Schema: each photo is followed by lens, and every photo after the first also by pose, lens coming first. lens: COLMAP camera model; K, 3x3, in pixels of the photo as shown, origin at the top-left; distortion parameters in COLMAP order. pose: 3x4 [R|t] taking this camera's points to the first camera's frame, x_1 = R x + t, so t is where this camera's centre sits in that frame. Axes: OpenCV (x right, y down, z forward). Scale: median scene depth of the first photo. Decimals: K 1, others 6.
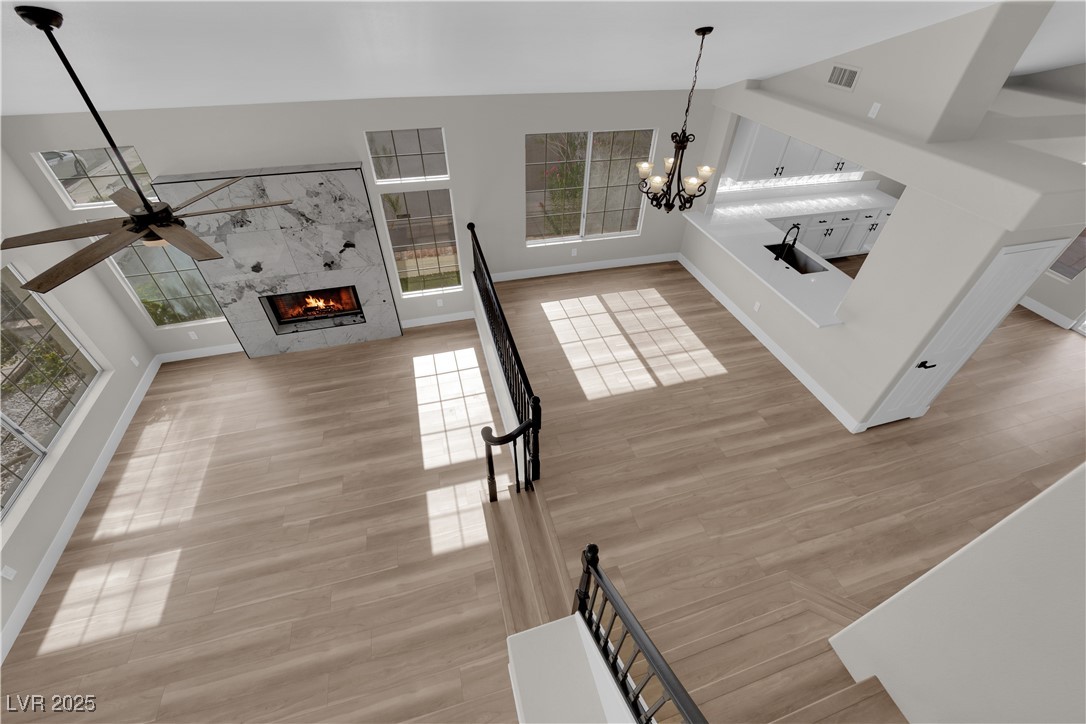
lens RADIAL K [[433.0, 0, 542.0], [0, 433.0, 359.2], [0, 0, 1]] dist [-0.016295, 0.000054]
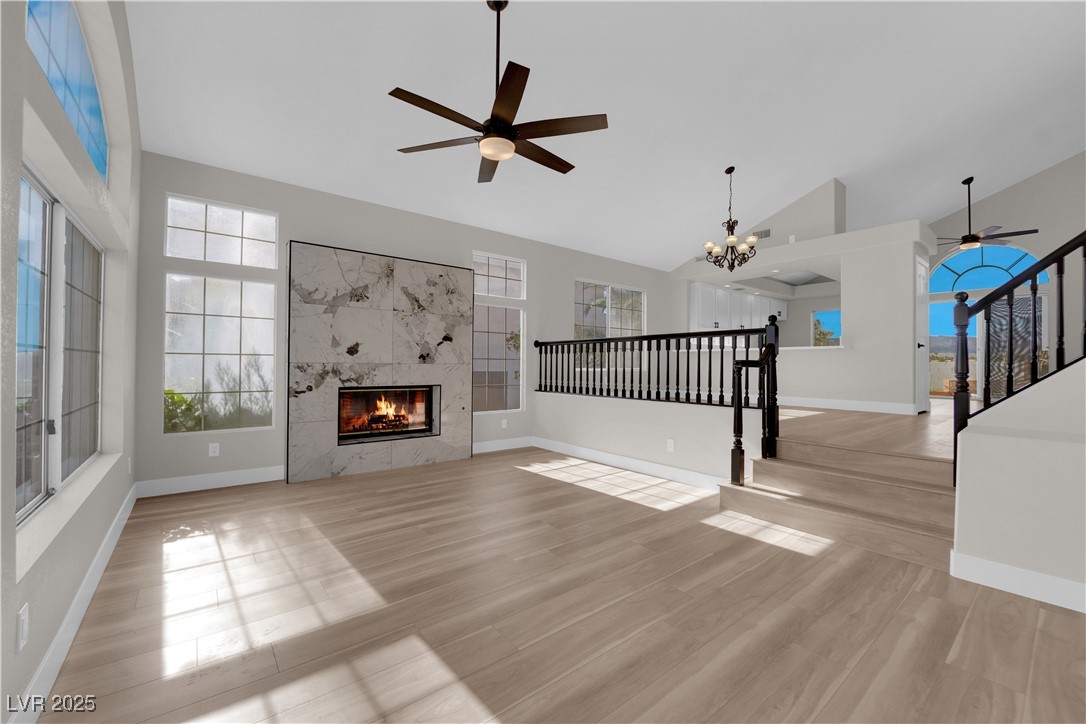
lens RADIAL K [[433.0, 0, 542.0], [0, 433.0, 359.2], [0, 0, 1]] dist [-0.016295, 0.000054]
pose [[0.922780, -0.010210, 0.385192, -0.658386], [0.264767, 0.743087, -0.614589, 0.462725], [-0.279956, 0.669117, 0.688409, 0.293676]]
